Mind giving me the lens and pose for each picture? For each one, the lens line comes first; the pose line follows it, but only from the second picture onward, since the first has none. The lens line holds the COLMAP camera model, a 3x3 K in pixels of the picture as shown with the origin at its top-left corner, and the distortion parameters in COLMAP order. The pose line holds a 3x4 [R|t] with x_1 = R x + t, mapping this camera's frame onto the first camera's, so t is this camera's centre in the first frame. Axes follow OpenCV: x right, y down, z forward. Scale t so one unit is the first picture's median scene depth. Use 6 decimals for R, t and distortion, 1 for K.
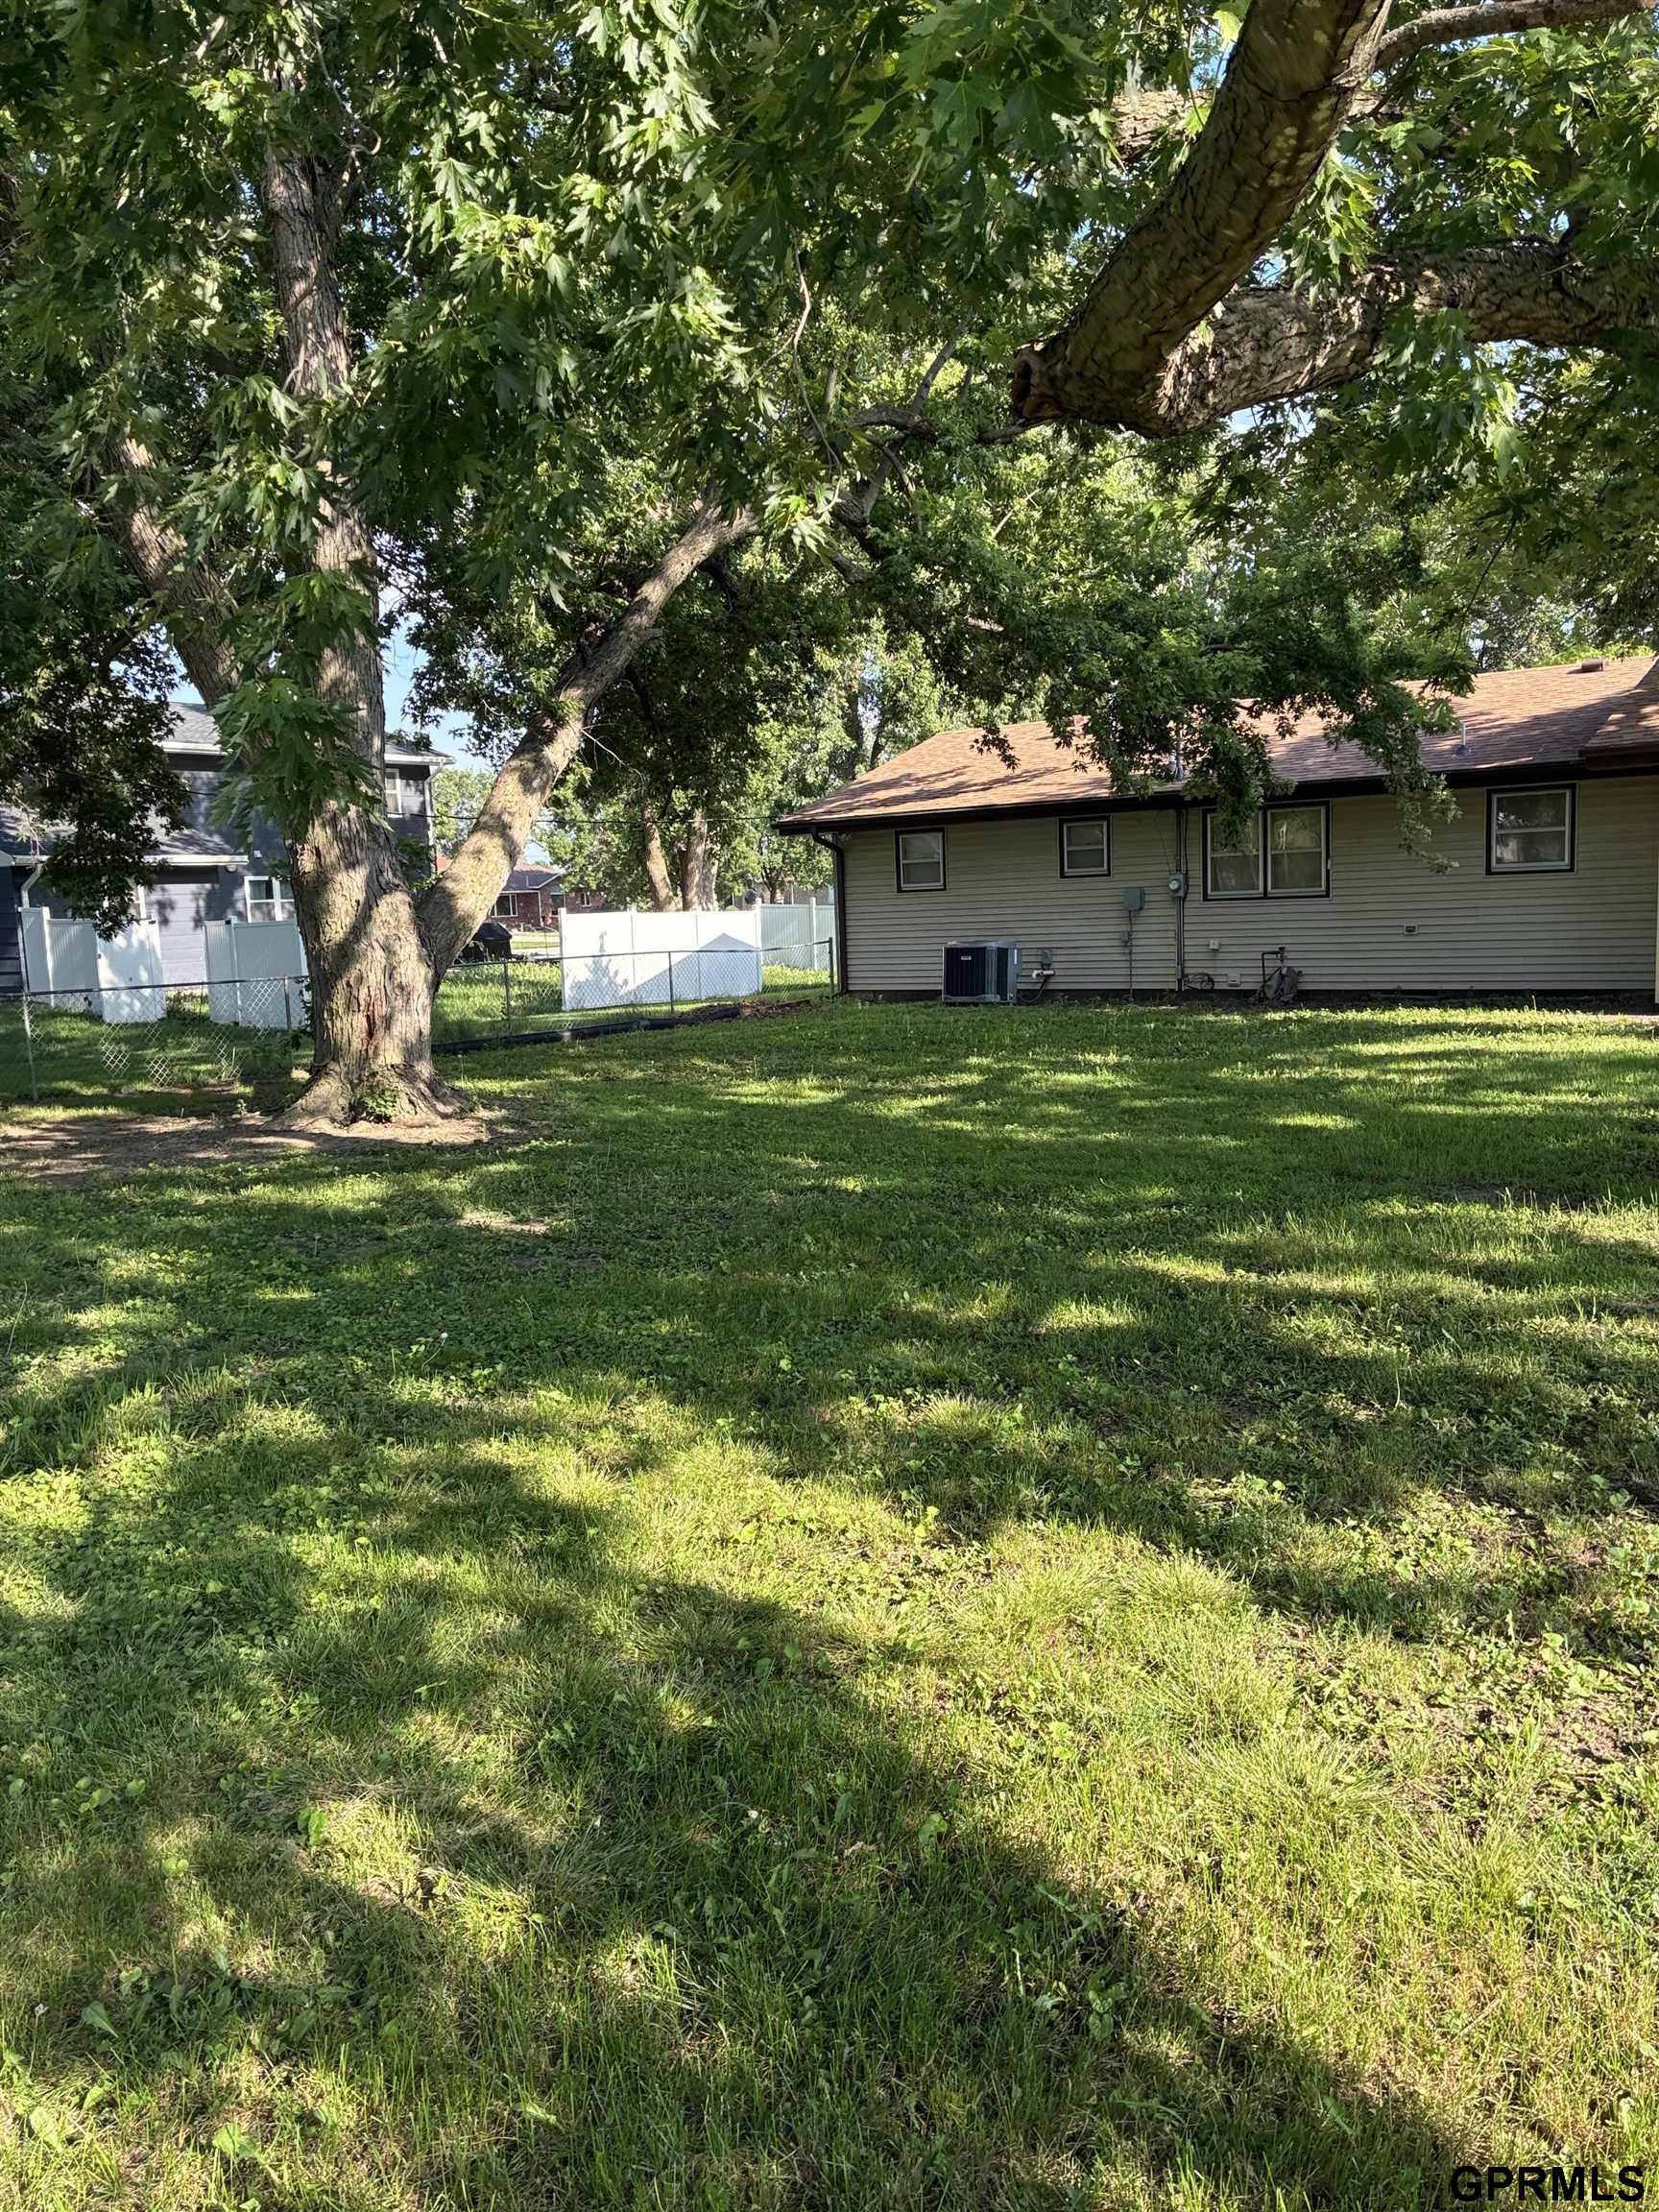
lens RADIAL K [[1686.5, 0, 829.5], [0, 1686.5, 1106.0], [0, 0, 1]] dist [0.055490, -0.050004]
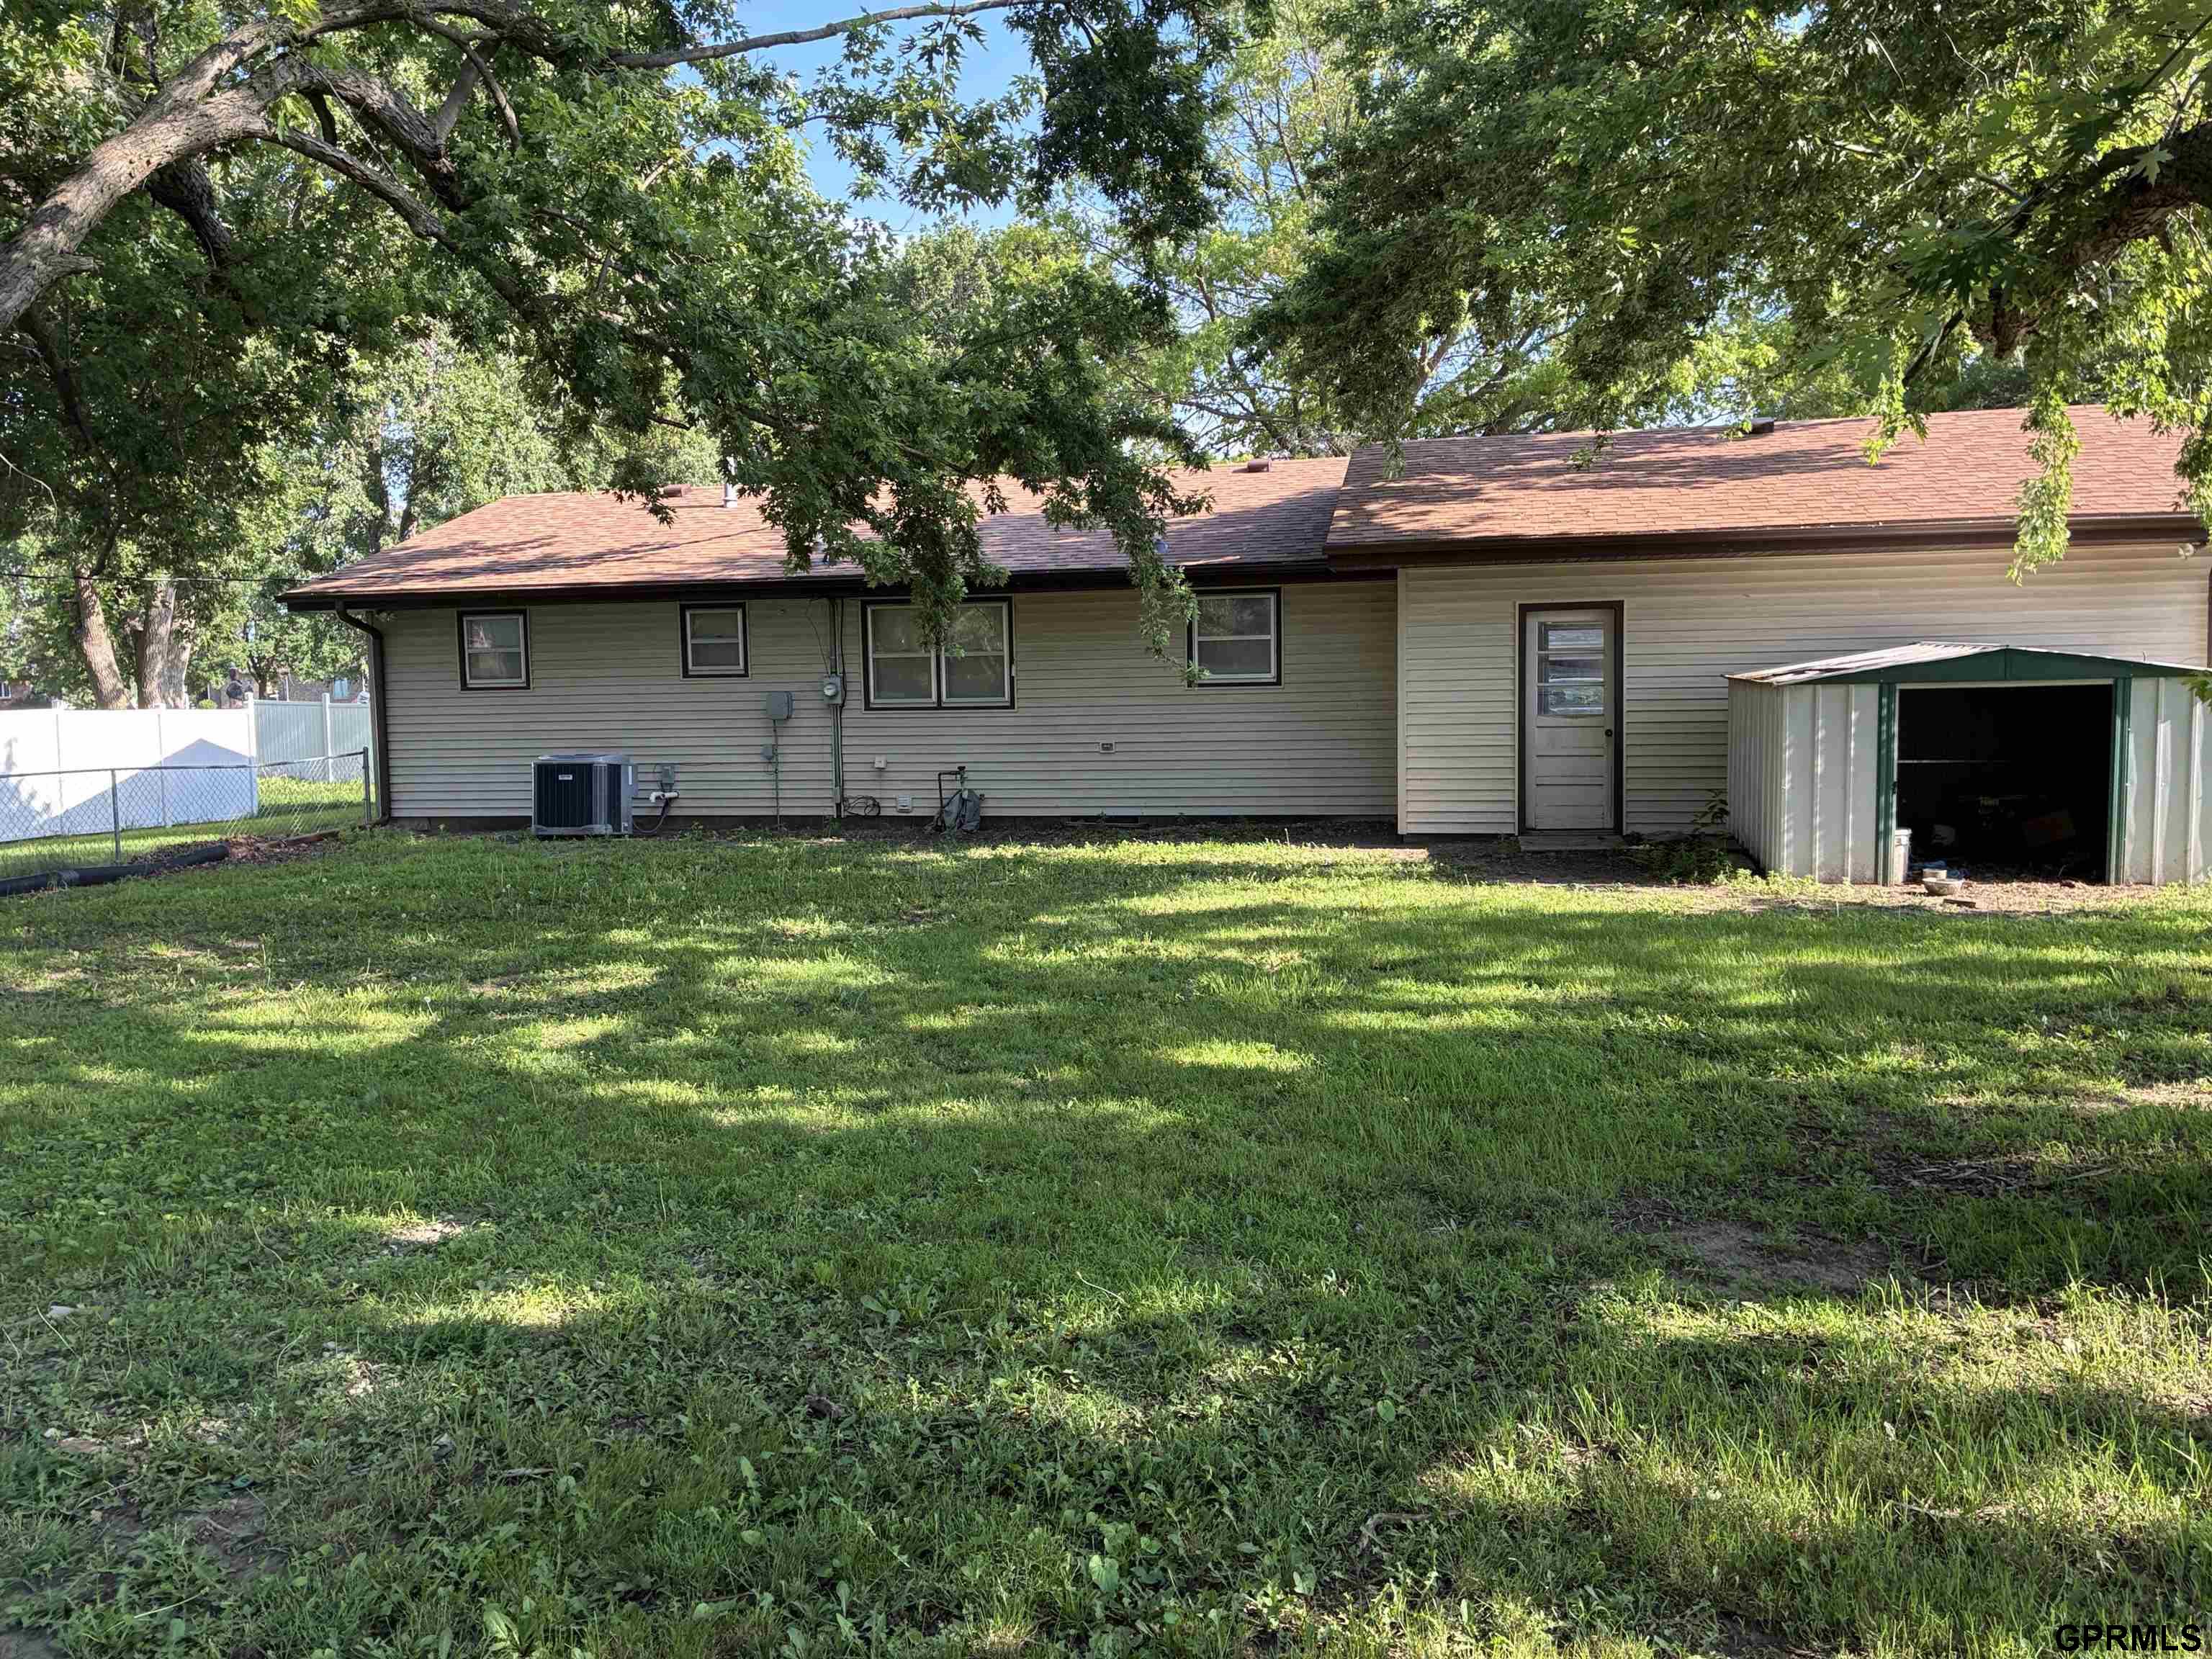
lens RADIAL K [[1763.2, 0, 1101.5], [0, 1763.2, 804.9], [0, 0, 1]] dist [0.081866, -0.006566]
pose [[0.919873, -0.006981, 0.392155, -0.012085], [0.032011, 0.997842, -0.057325, -0.020541], [-0.390909, 0.065285, 0.918111, 0.157402]]
